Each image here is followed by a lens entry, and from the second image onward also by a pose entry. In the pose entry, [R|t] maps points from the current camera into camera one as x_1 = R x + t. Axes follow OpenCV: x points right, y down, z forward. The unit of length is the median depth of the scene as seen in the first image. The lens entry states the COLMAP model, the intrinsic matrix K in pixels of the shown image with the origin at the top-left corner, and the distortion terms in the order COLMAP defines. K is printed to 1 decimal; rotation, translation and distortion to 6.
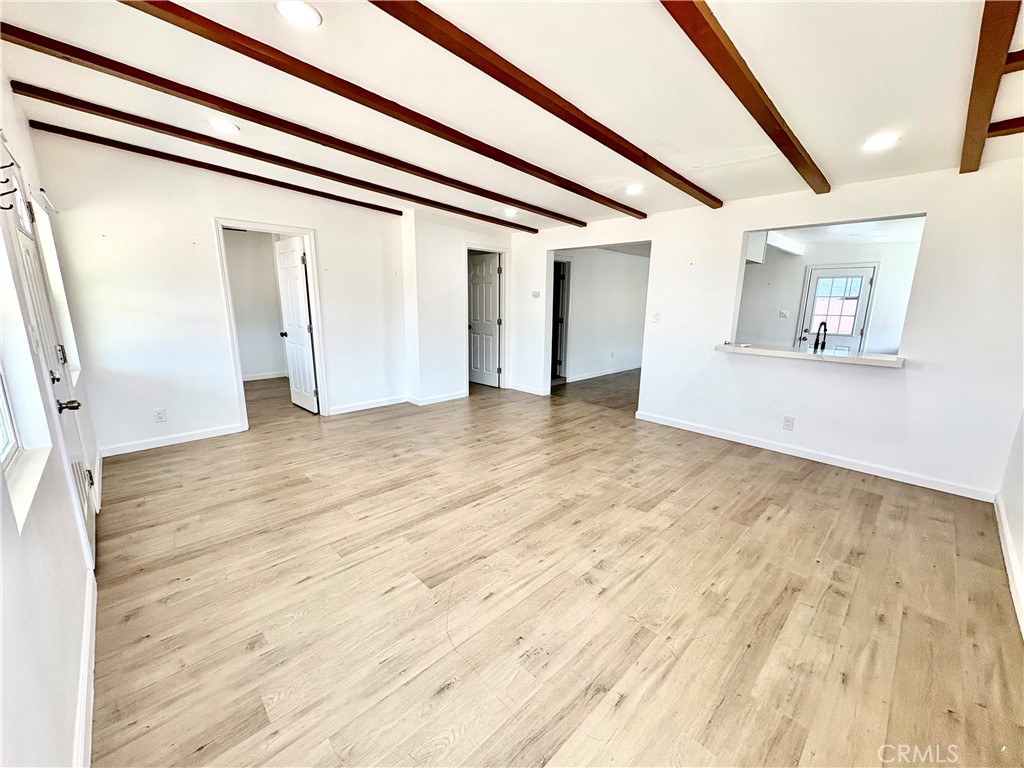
lens RADIAL K [[408.5, 0, 511.0], [0, 408.5, 386.4], [0, 0, 1]] dist [-0.000214, 0.000301]
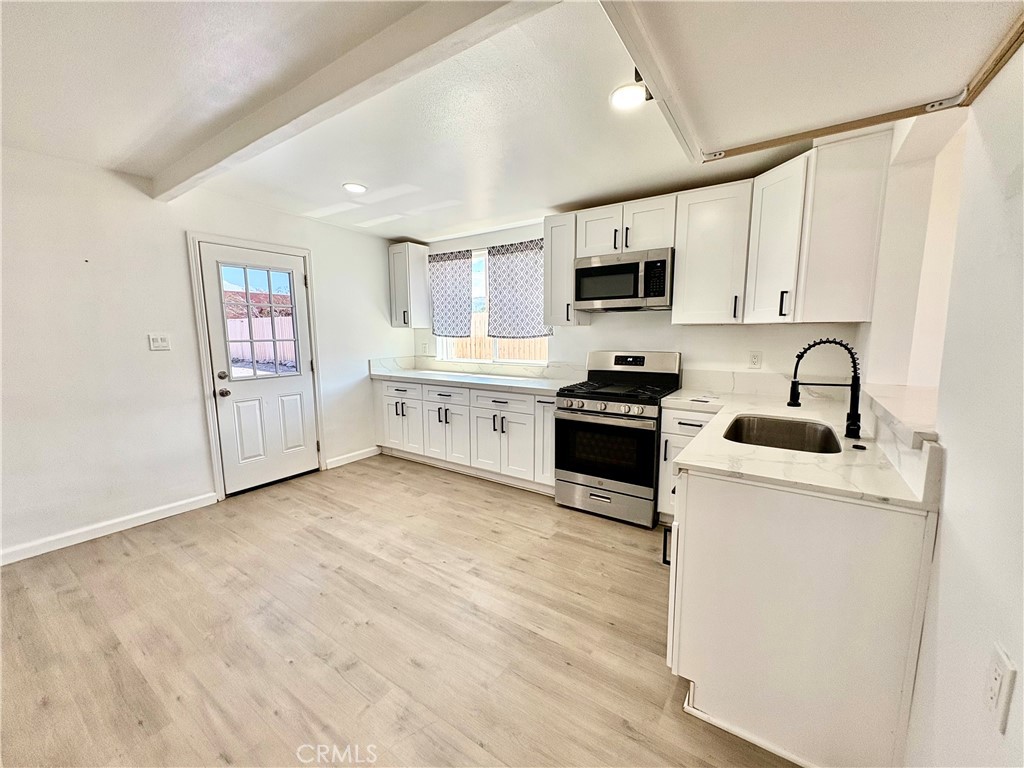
lens RADIAL K [[408.5, 0, 512.0], [0, 408.5, 384.9], [0, 0, 1]] dist [-0.000214, 0.000301]
pose [[-0.189380, -0.137379, 0.972246, 0.208544], [0.205655, 0.962653, 0.176083, -0.139877], [-0.960126, 0.233294, -0.154055, 0.757125]]
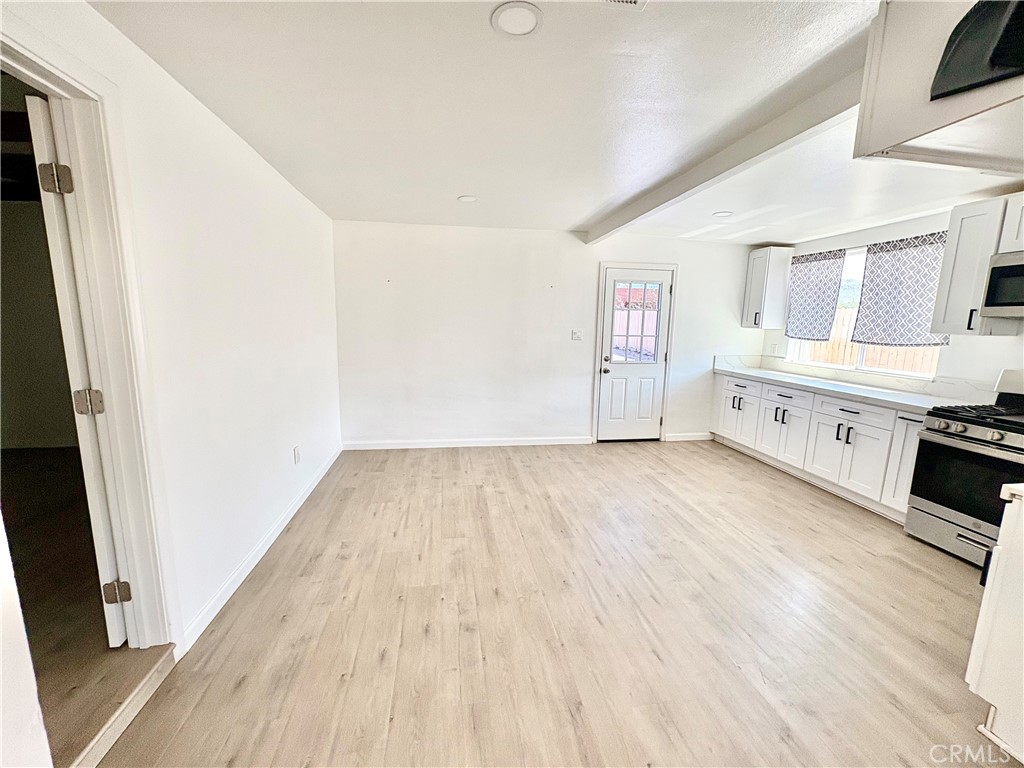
lens RADIAL K [[408.5, 0, 510.9], [0, 408.5, 385.7], [0, 0, 1]] dist [-0.000214, 0.000301]
pose [[0.580006, -0.130548, 0.804084, 0.083865], [0.155571, 0.986659, 0.047973, -0.149291], [-0.799619, 0.097267, 0.592577, 0.730089]]
